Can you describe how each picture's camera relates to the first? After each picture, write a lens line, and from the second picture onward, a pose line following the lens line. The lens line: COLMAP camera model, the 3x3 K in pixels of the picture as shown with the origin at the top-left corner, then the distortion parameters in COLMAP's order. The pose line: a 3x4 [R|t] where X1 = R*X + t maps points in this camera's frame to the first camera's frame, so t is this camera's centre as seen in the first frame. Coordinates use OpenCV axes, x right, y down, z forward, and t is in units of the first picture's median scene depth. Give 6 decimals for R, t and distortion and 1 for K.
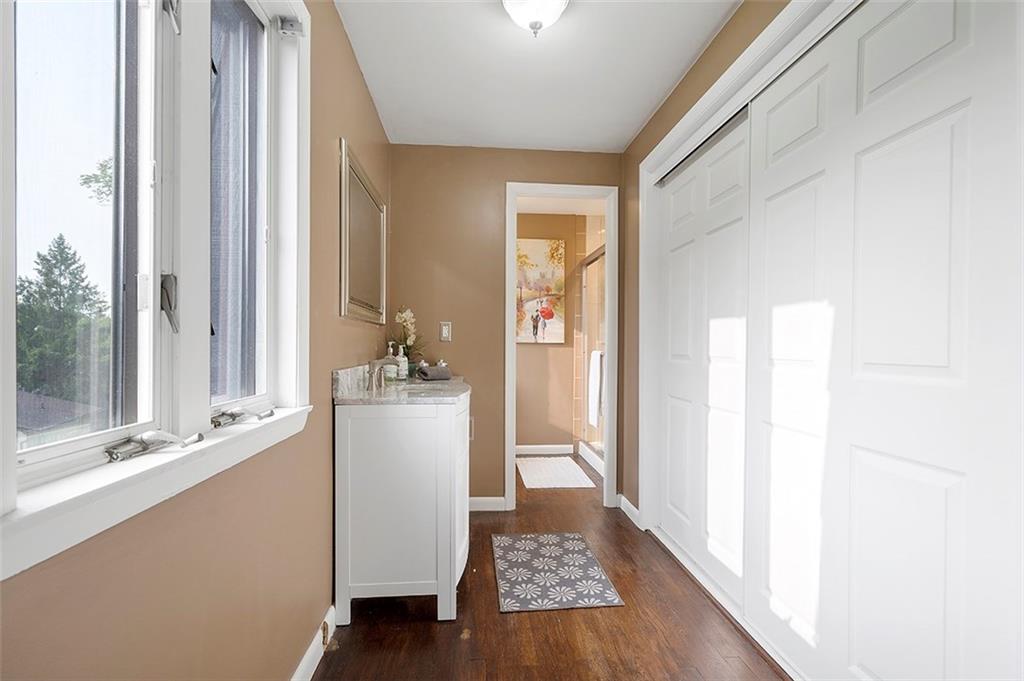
lens RADIAL K [[467.4, 0, 506.5], [0, 467.4, 345.0], [0, 0, 1]] dist [-0.002027, 0.000475]
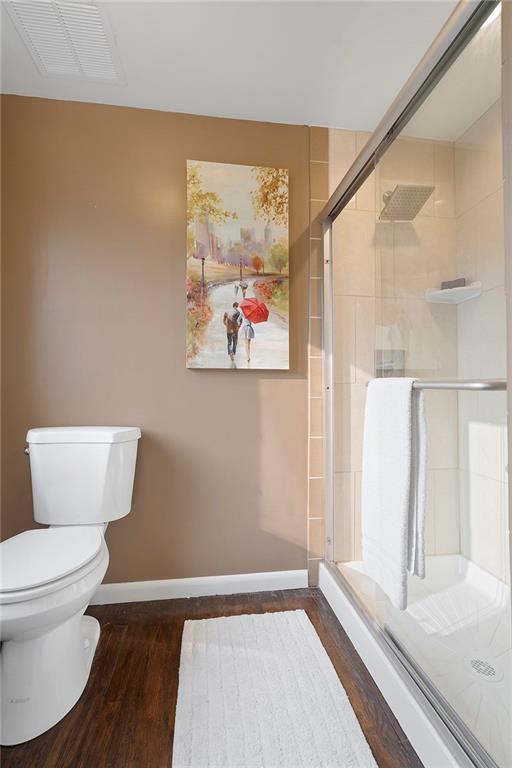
lens RADIAL K [[350.6, 0, 256.7], [0, 350.6, 384.1], [0, 0, 1]] dist [-0.002027, 0.000475]
pose [[0.998300, -0.002298, 0.058246, 0.066075], [0.003029, 0.999918, -0.012459, 0.016341], [-0.058213, 0.012615, 0.998224, 0.623230]]
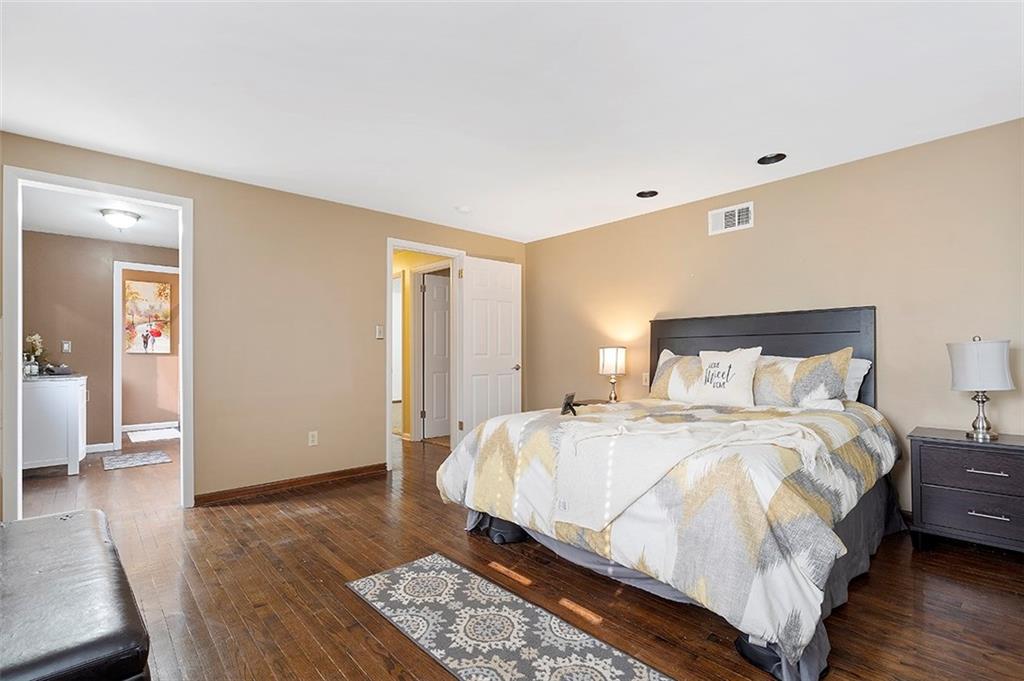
lens RADIAL K [[467.4, 0, 510.1], [0, 467.4, 349.7], [0, 0, 1]] dist [-0.002027, 0.000475]
pose [[0.786901, -0.001858, 0.617077, 0.057808], [0.007294, 0.999954, -0.006290, 0.002240], [-0.617036, 0.009451, 0.786878, -0.846109]]
